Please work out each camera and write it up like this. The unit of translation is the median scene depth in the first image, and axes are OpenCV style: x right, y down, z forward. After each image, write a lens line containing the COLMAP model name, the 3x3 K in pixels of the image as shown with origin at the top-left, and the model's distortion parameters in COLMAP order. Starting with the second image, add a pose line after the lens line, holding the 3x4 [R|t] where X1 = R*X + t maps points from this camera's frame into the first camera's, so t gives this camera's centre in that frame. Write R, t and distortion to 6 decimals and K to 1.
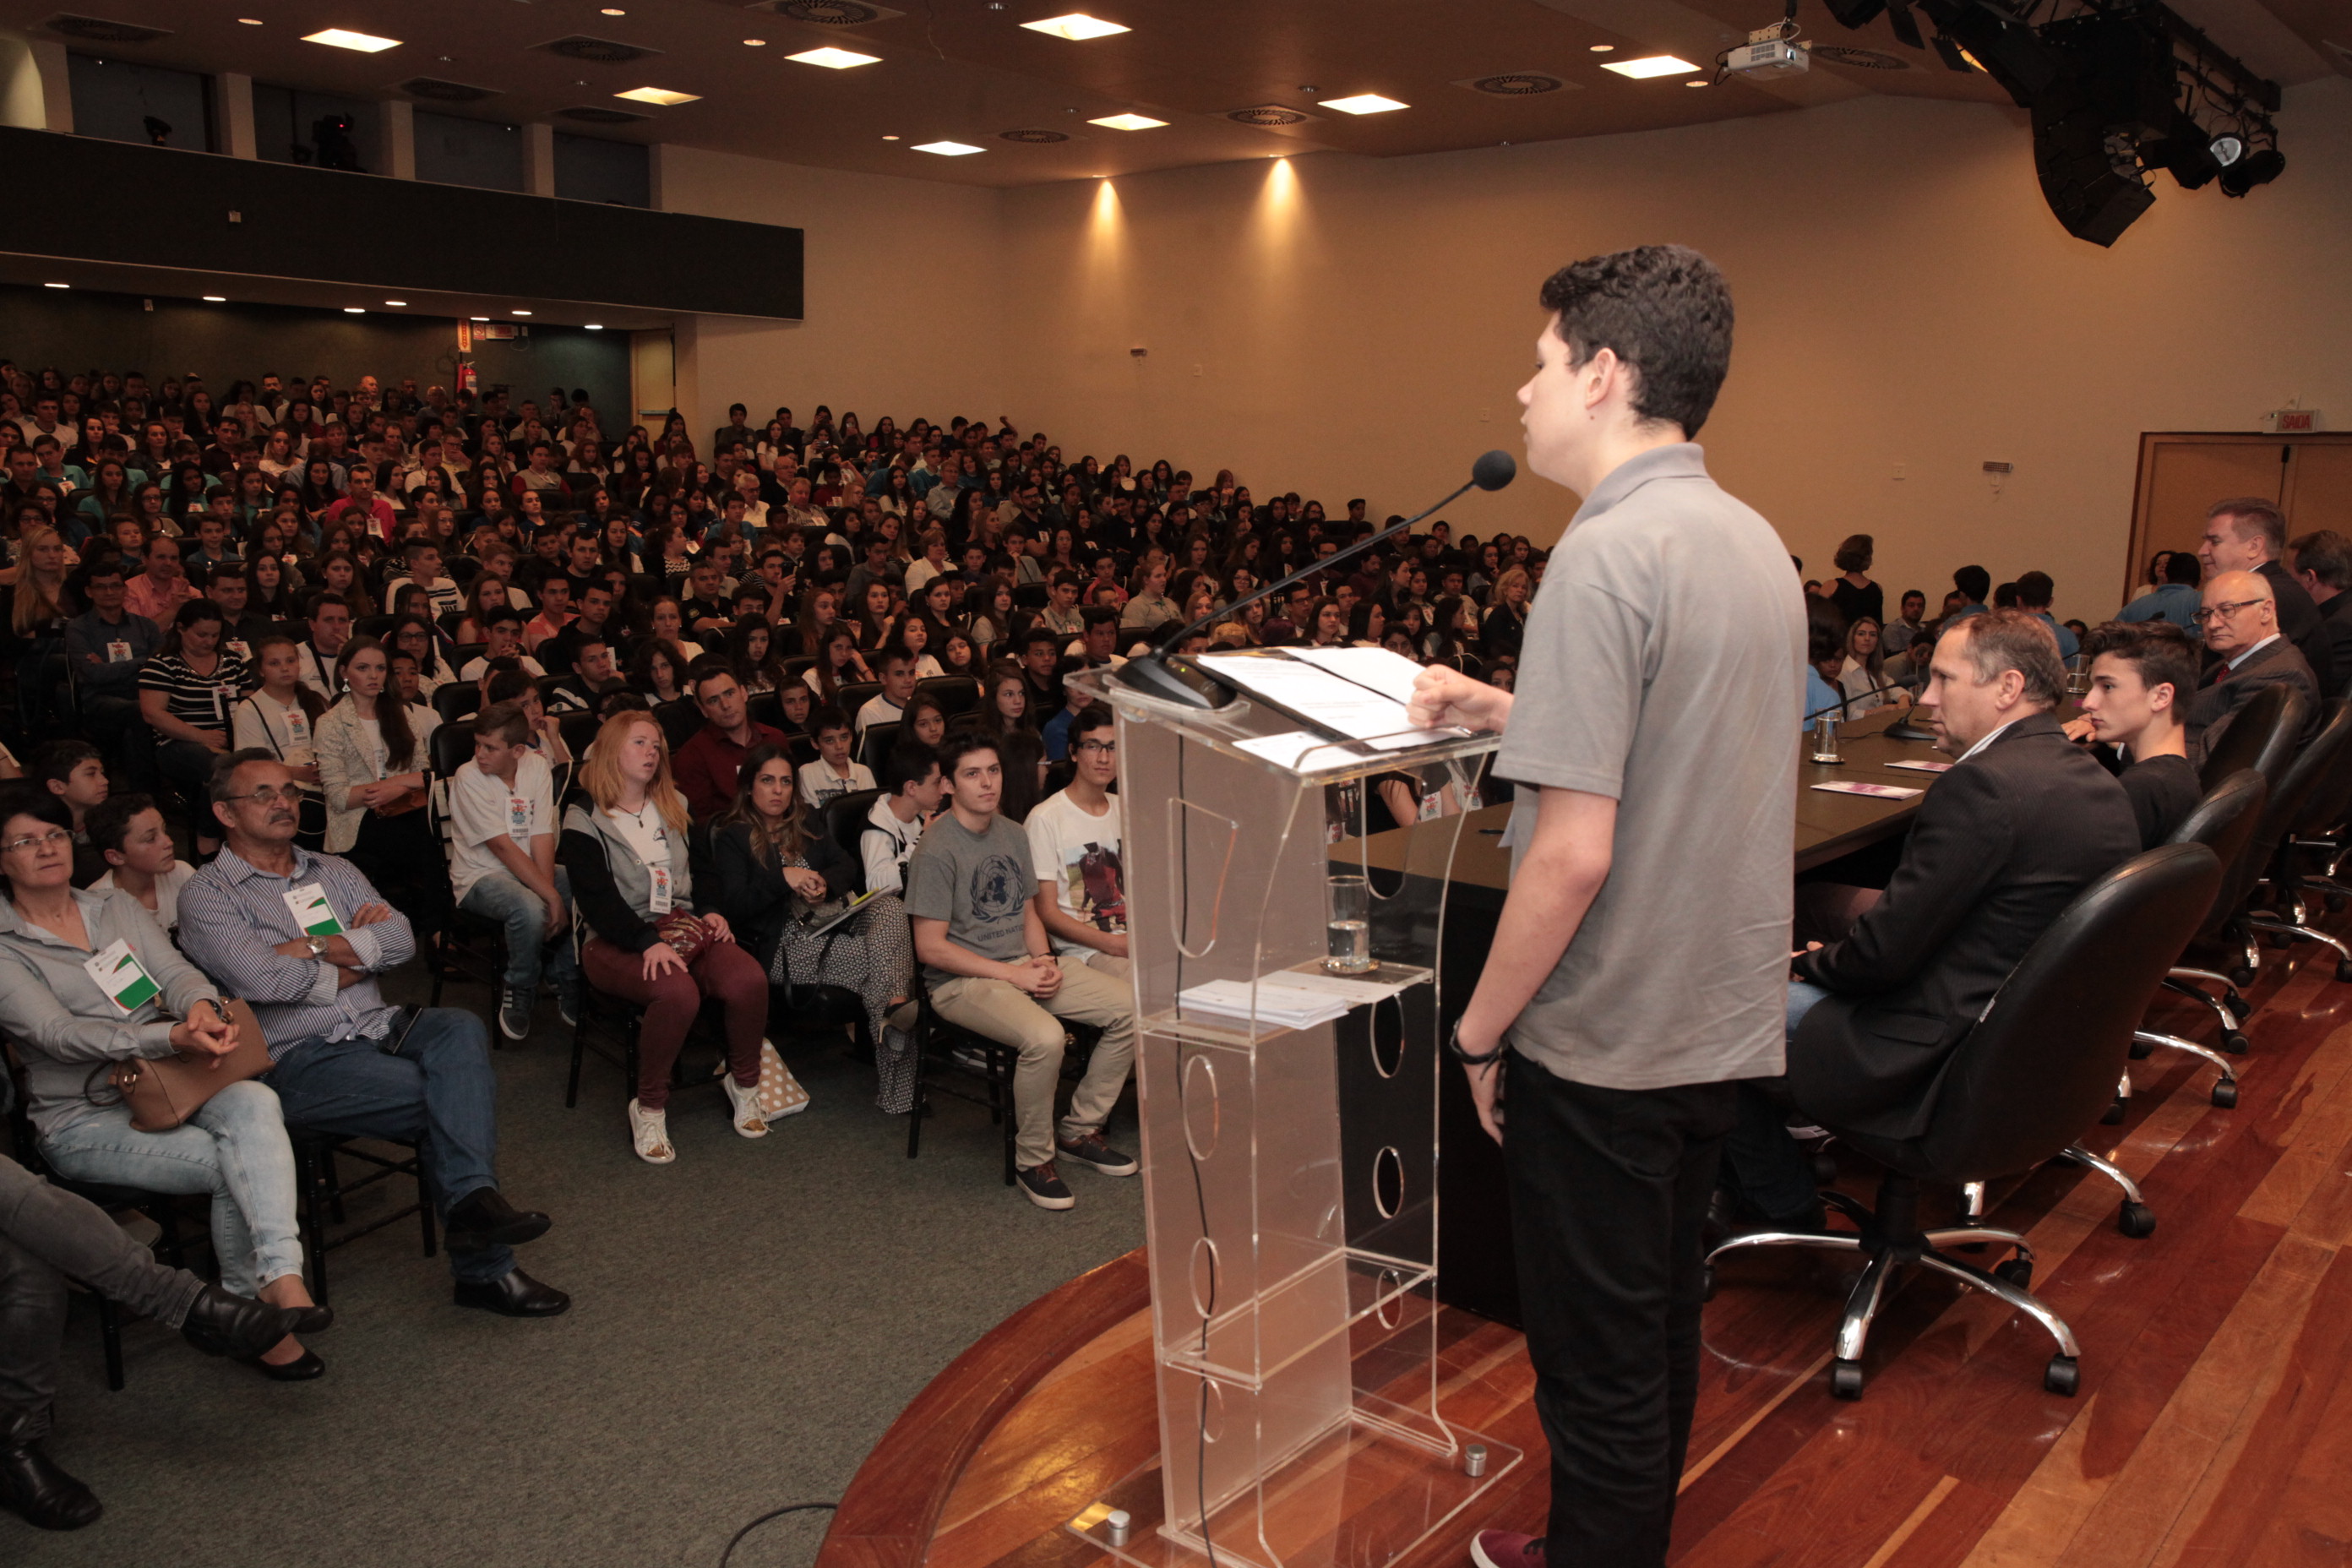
lens RADIAL K [[1818.1, 0, 1177.7], [0, 1818.1, 793.6], [0, 0, 1]] dist [-0.092144, 0.110984]
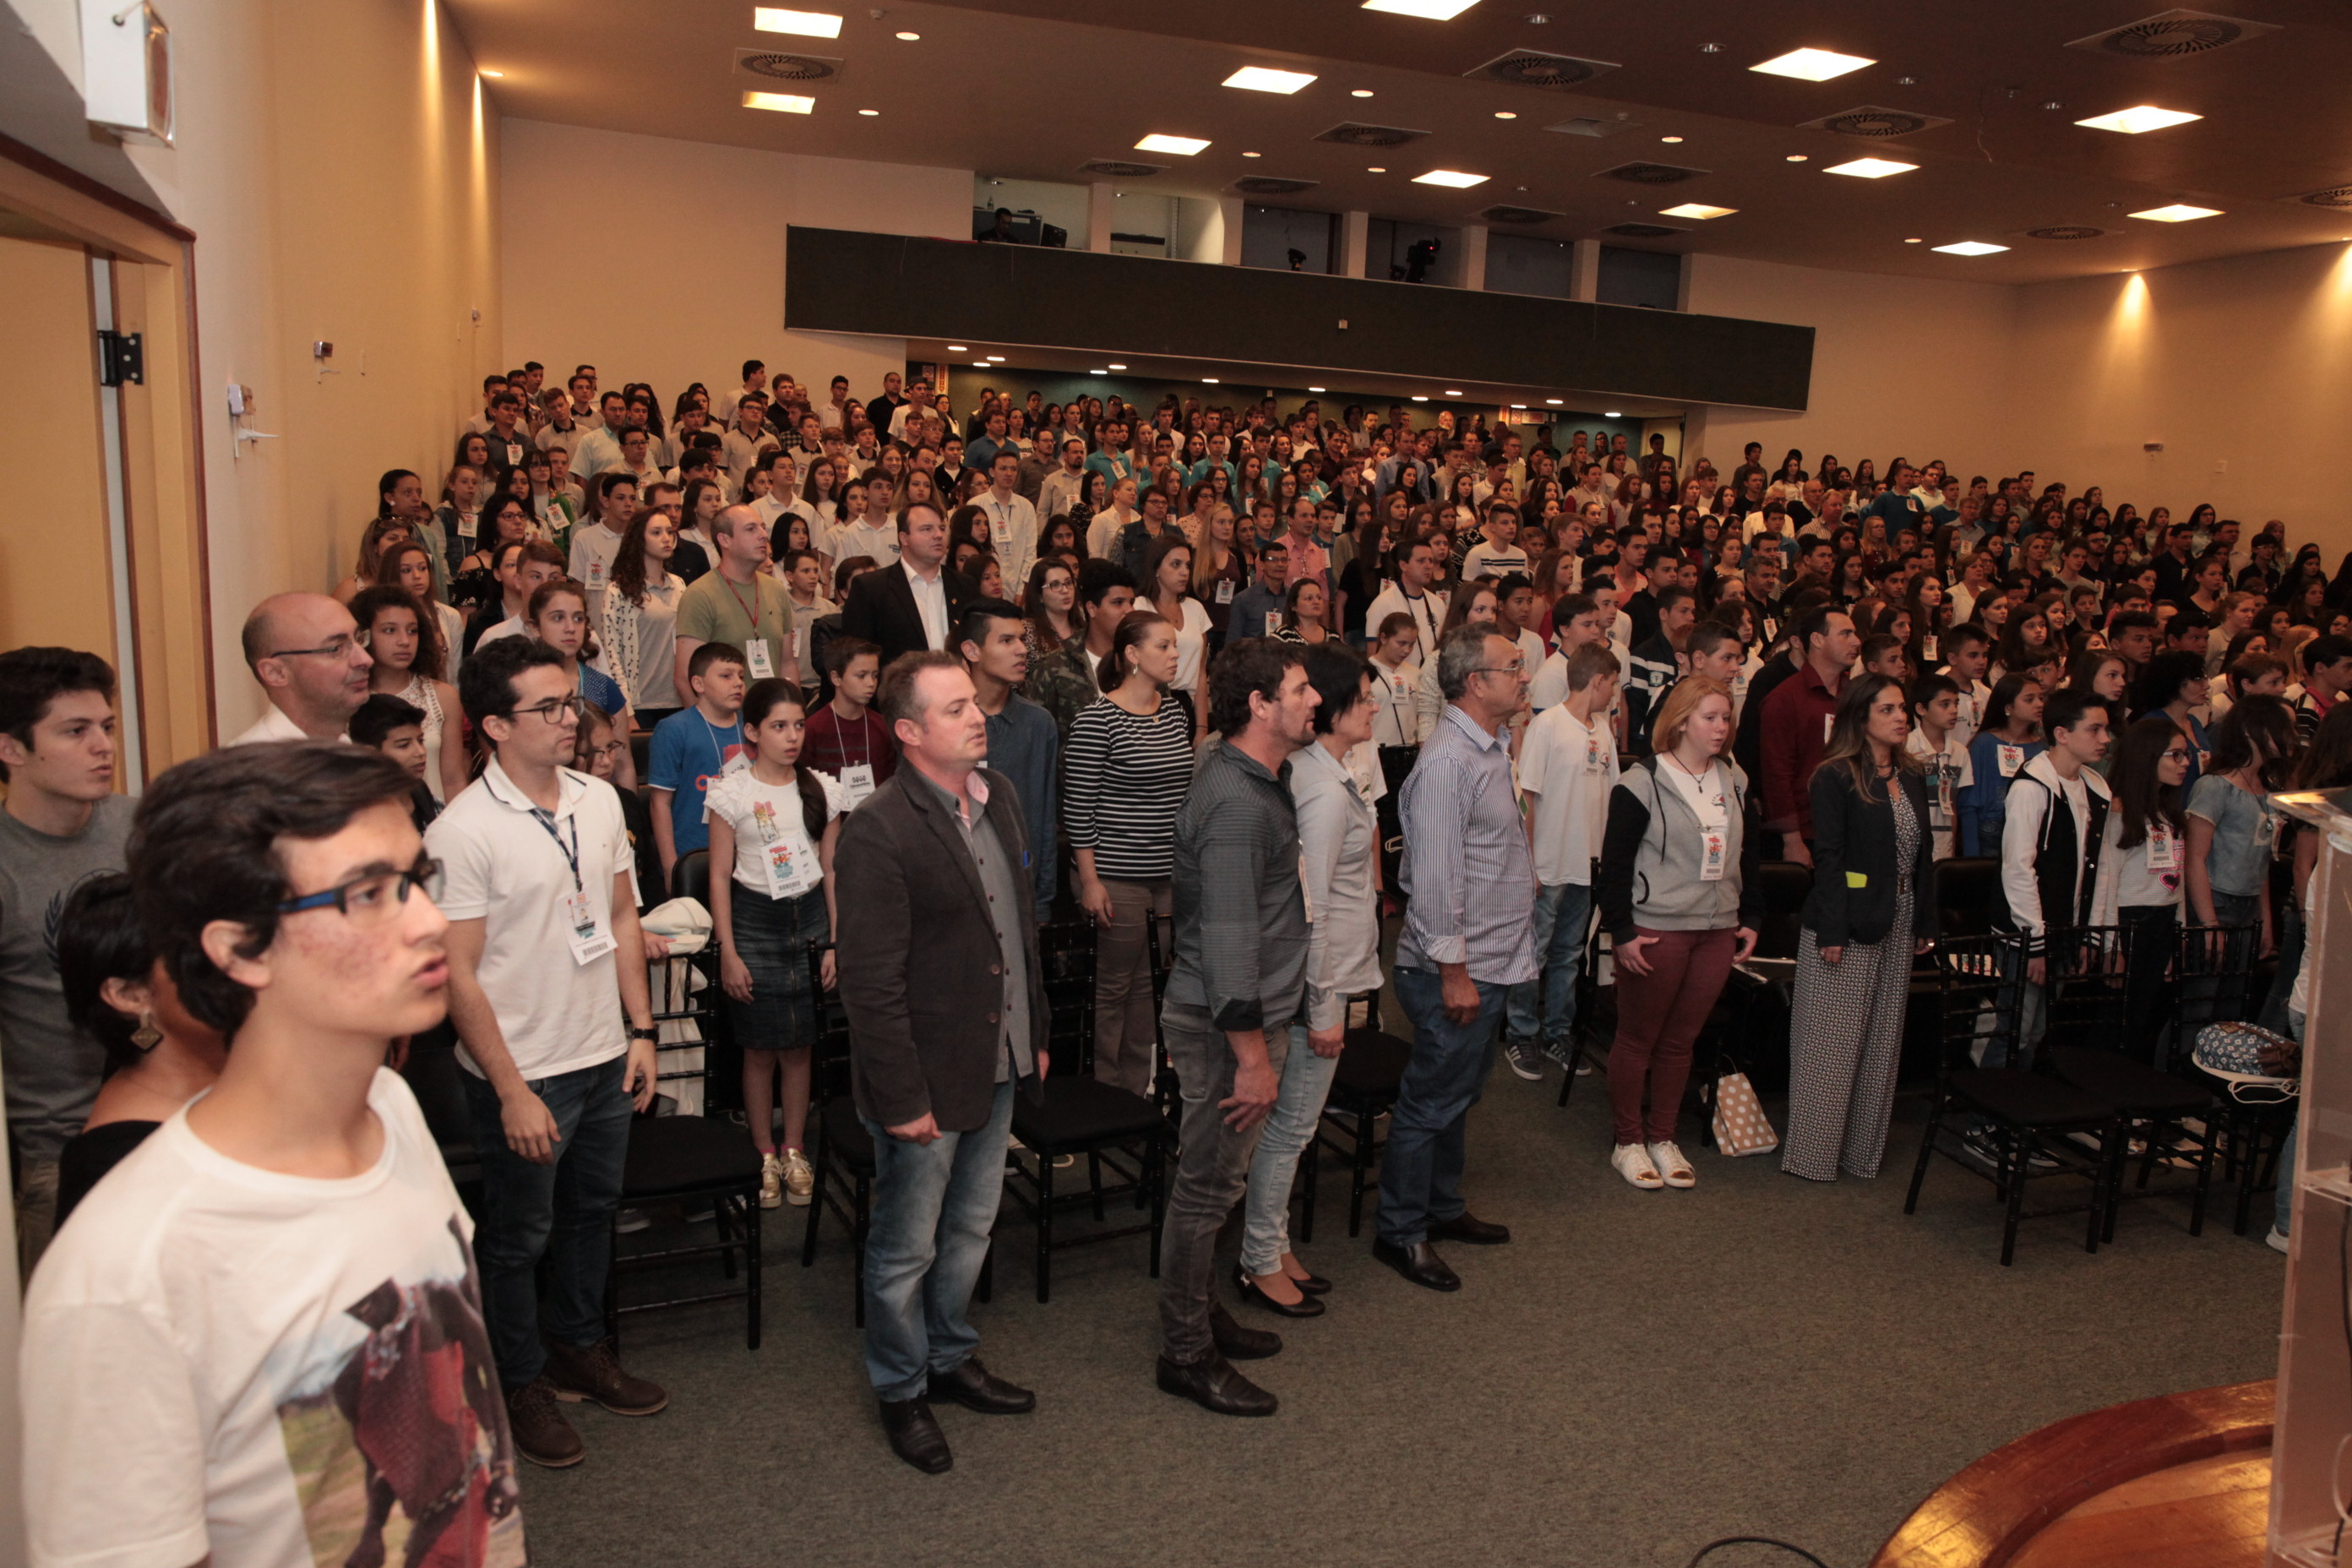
lens RADIAL K [[1620.7, 0, 1180.1], [0, 1620.7, 790.2], [0, 0, 1]] dist [-0.106703, 0.083844]
pose [[0.851639, 0.114550, -0.511458, -0.050298], [-0.126691, 0.991879, 0.011193, -0.002114], [0.508586, 0.055265, 0.859236, 0.007419]]
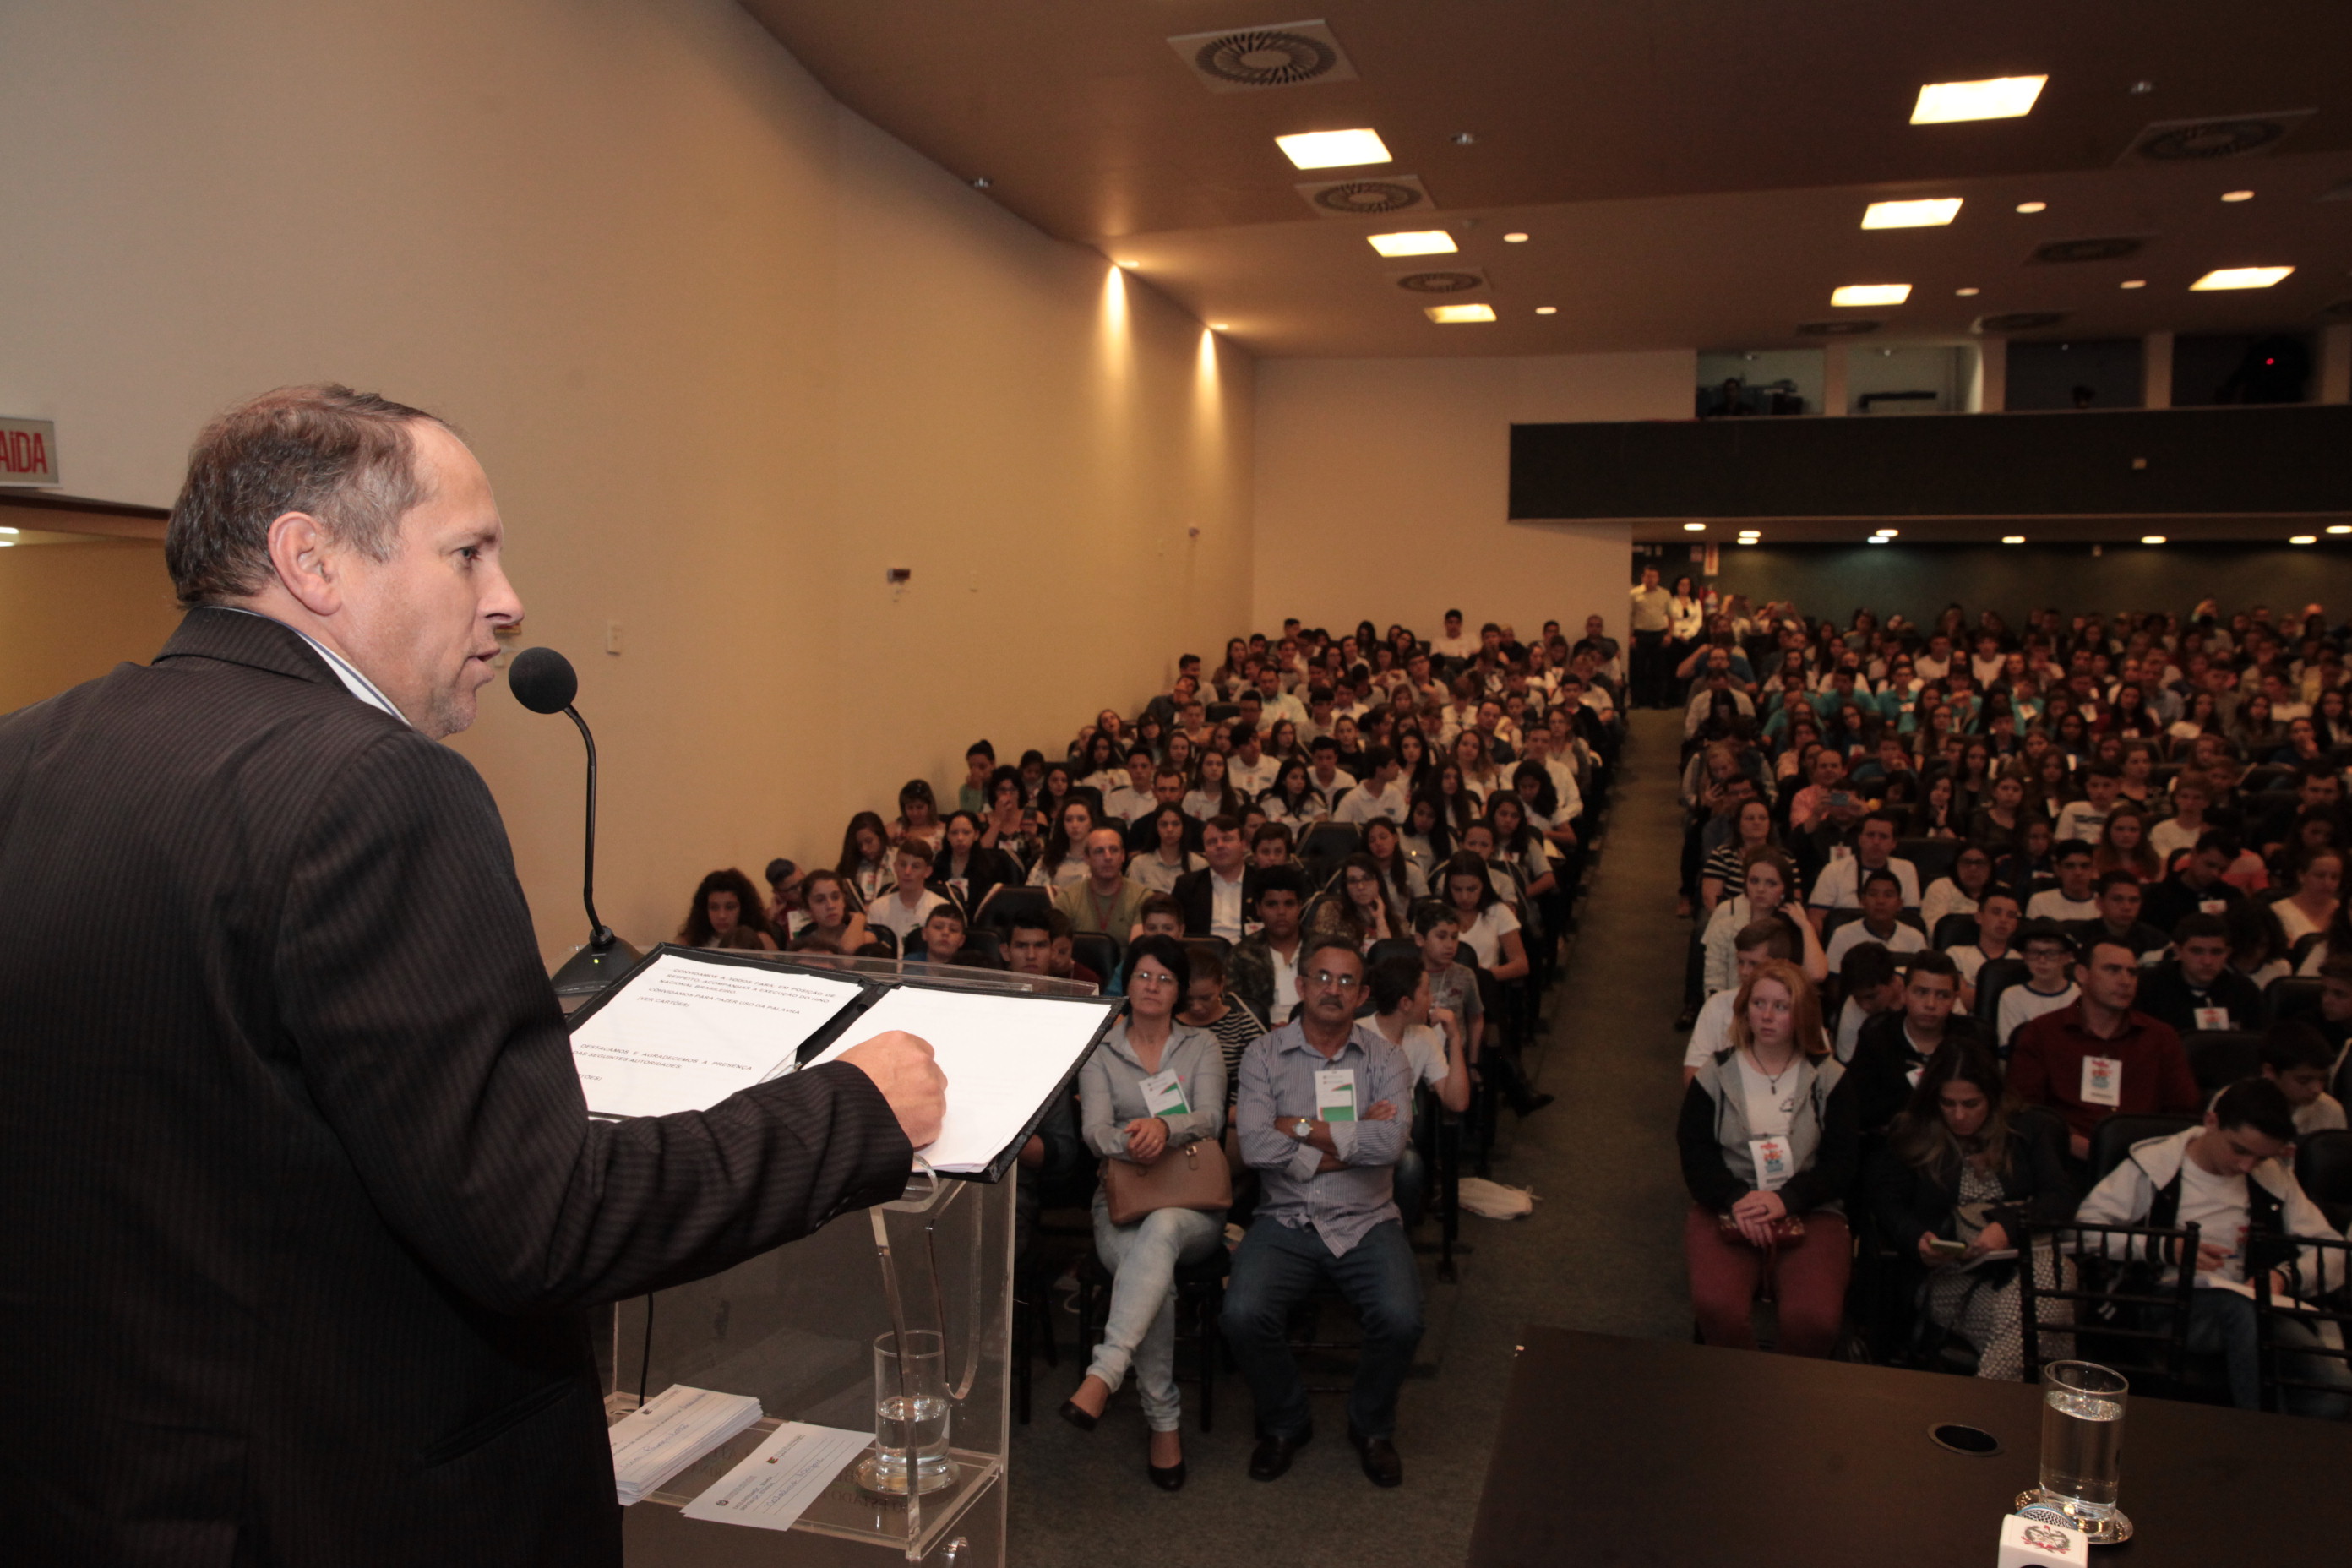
lens RADIAL K [[1608.2, 0, 1177.0], [0, 1608.2, 791.5], [0, 0, 1]] dist [-0.110698, 0.086801]
pose [[0.407029, 0.056485, -0.911667, 0.280201], [-0.164149, 0.986361, -0.012174, -0.065562], [0.898545, 0.154604, 0.410749, 0.362257]]
